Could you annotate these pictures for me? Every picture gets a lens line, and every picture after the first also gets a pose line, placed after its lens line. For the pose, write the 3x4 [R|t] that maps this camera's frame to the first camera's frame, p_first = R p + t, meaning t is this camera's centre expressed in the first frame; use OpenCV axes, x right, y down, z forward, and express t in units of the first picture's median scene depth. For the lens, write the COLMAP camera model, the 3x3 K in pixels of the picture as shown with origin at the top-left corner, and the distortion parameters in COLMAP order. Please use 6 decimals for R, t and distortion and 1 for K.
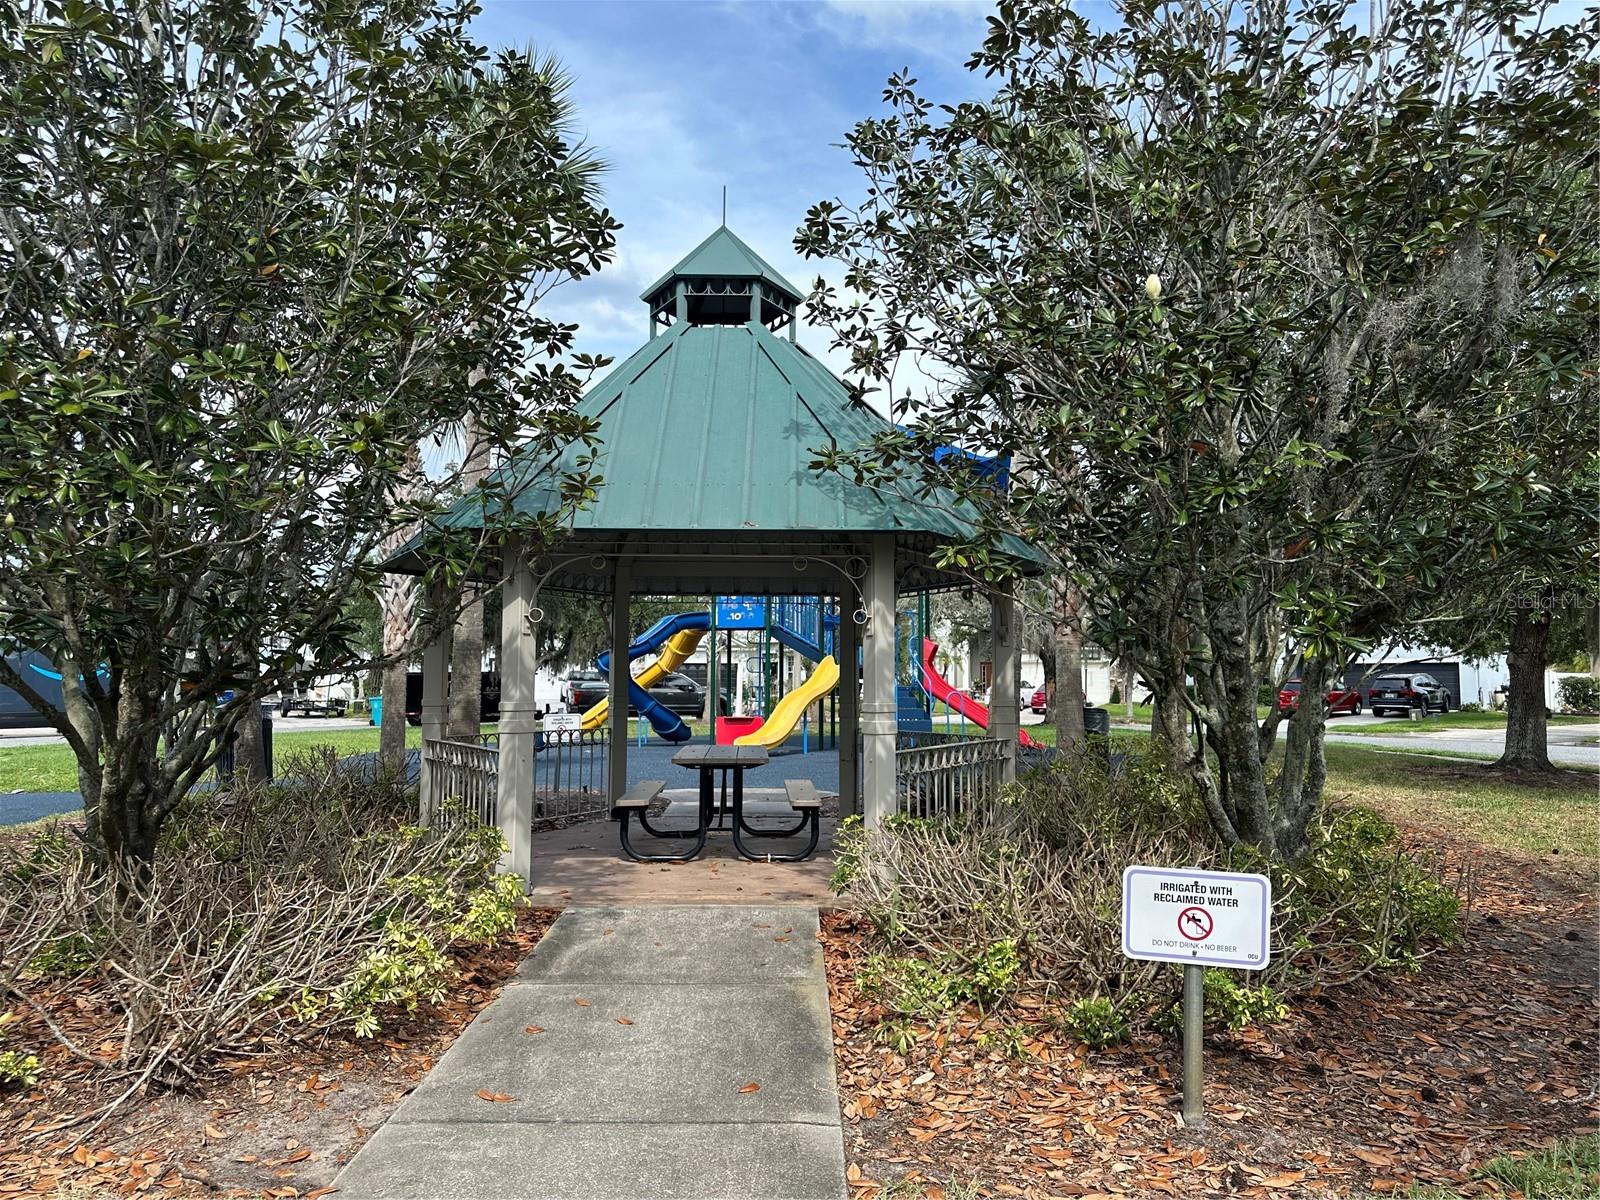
lens RADIAL K [[1143.1, 0, 808.7], [0, 1143.1, 602.0], [0, 0, 1]] dist [0.065048, -0.057287]
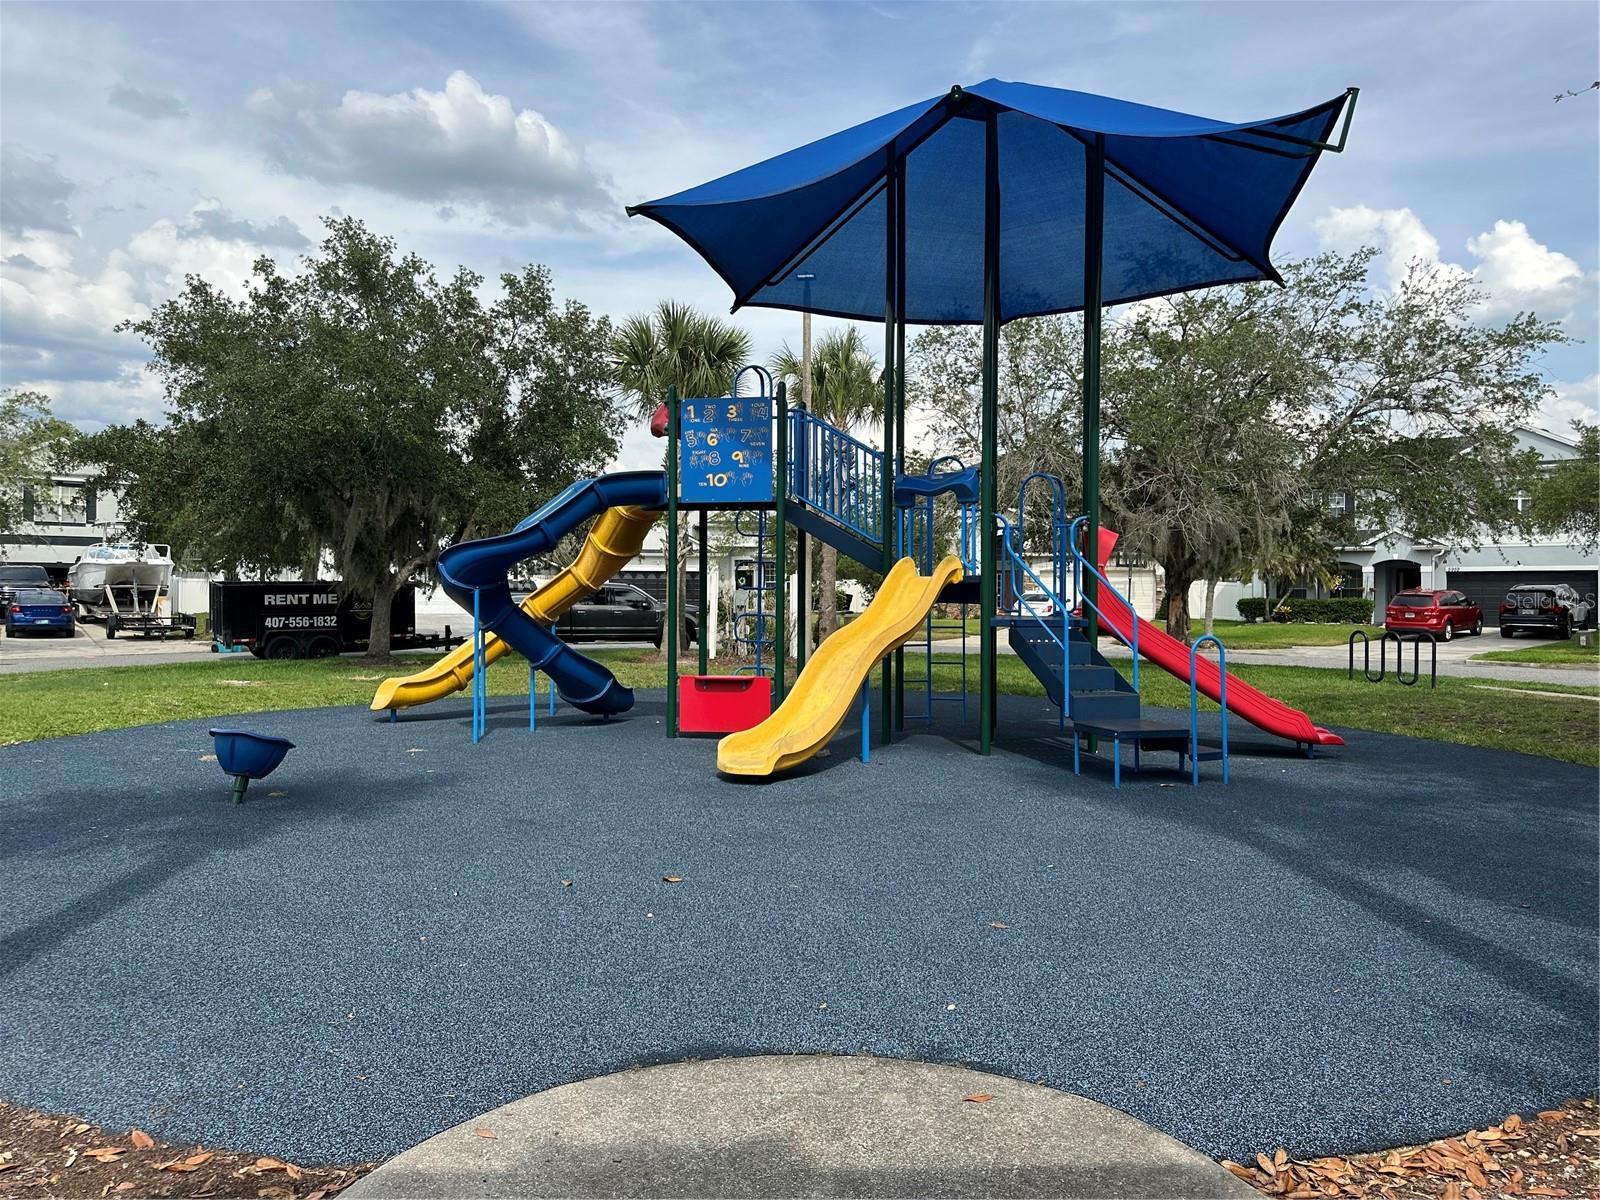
lens RADIAL K [[1143.1, 0, 808.7], [0, 1143.1, 602.0], [0, 0, 1]] dist [0.065048, -0.057287]
pose [[0.999516, 0.001369, 0.031066, -0.026413], [-0.003853, 0.996785, 0.080029, 0.017852], [-0.030856, -0.080110, 0.996308, 0.331089]]
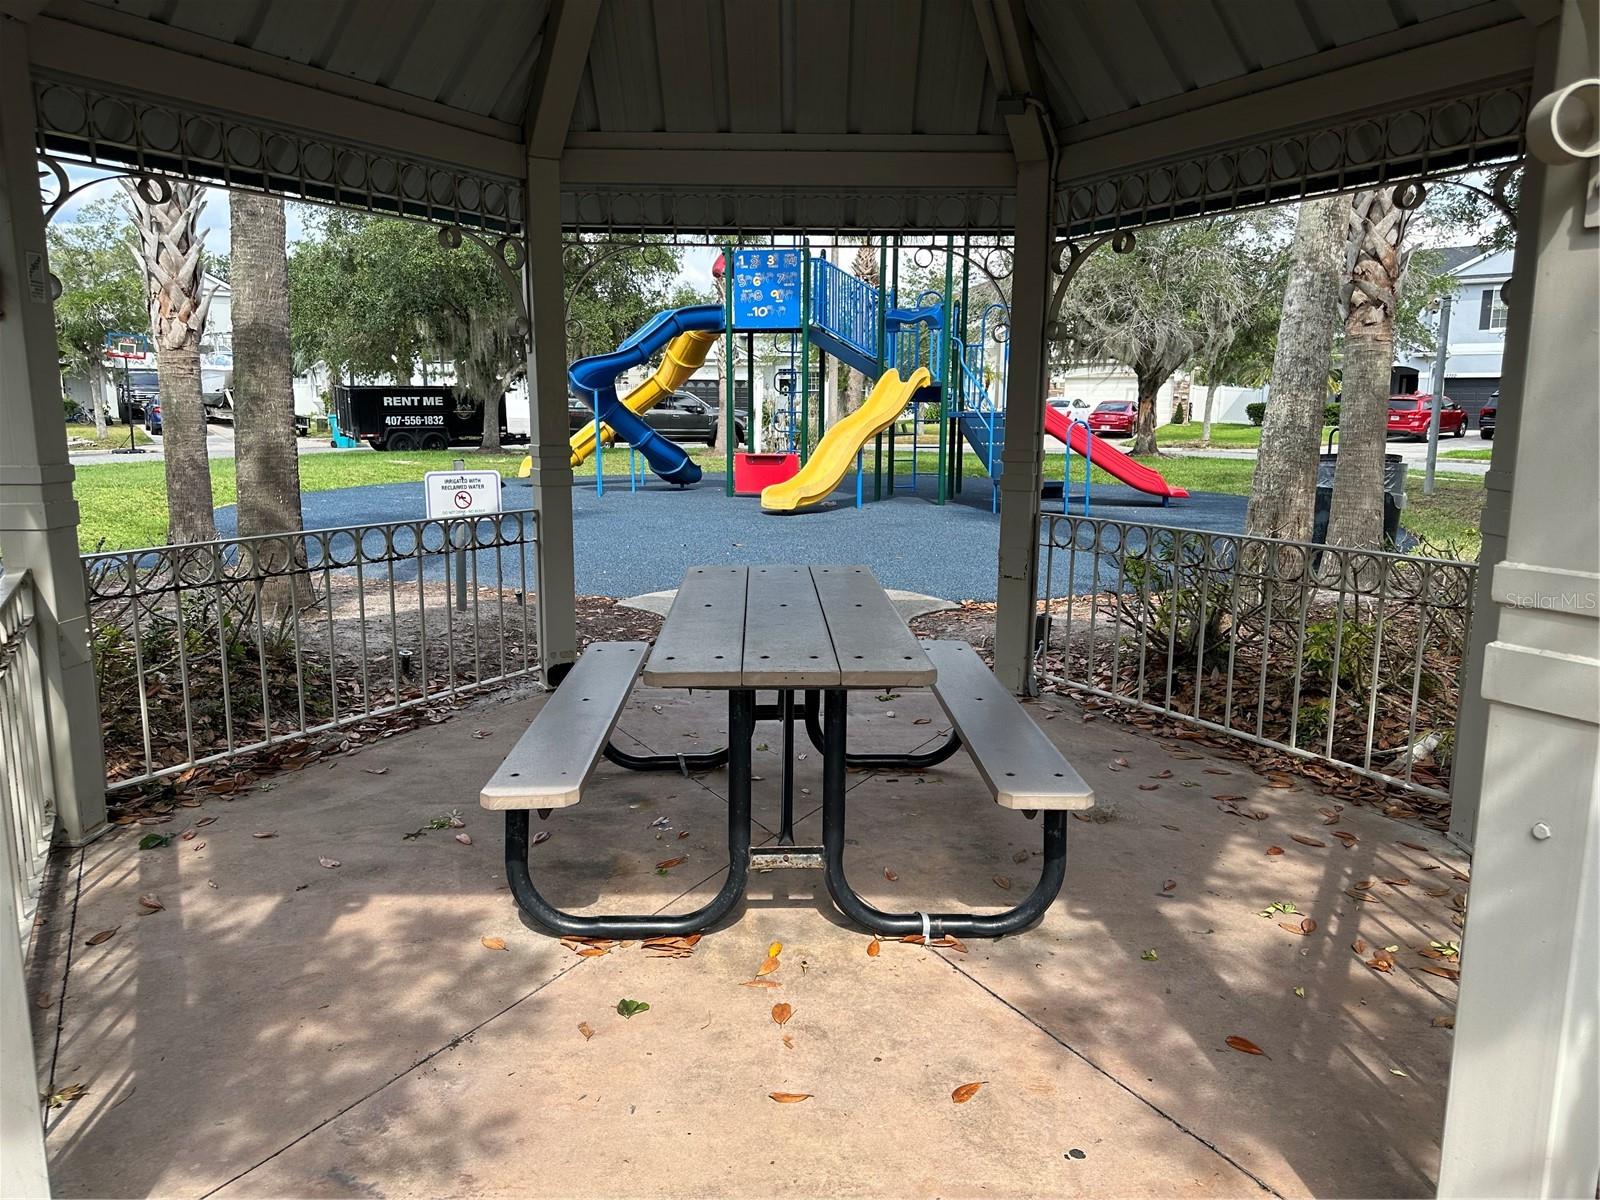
lens RADIAL K [[1155.7, 0, 800.0], [0, 1155.7, 600.0], [0, 0, 1]] dist [0.176858, -0.349601]
pose [[0.999837, 0.005944, -0.017025, -0.017468], [-0.001724, 0.971295, 0.237874, 0.009728], [0.017950, -0.237805, 0.971147, 0.170921]]
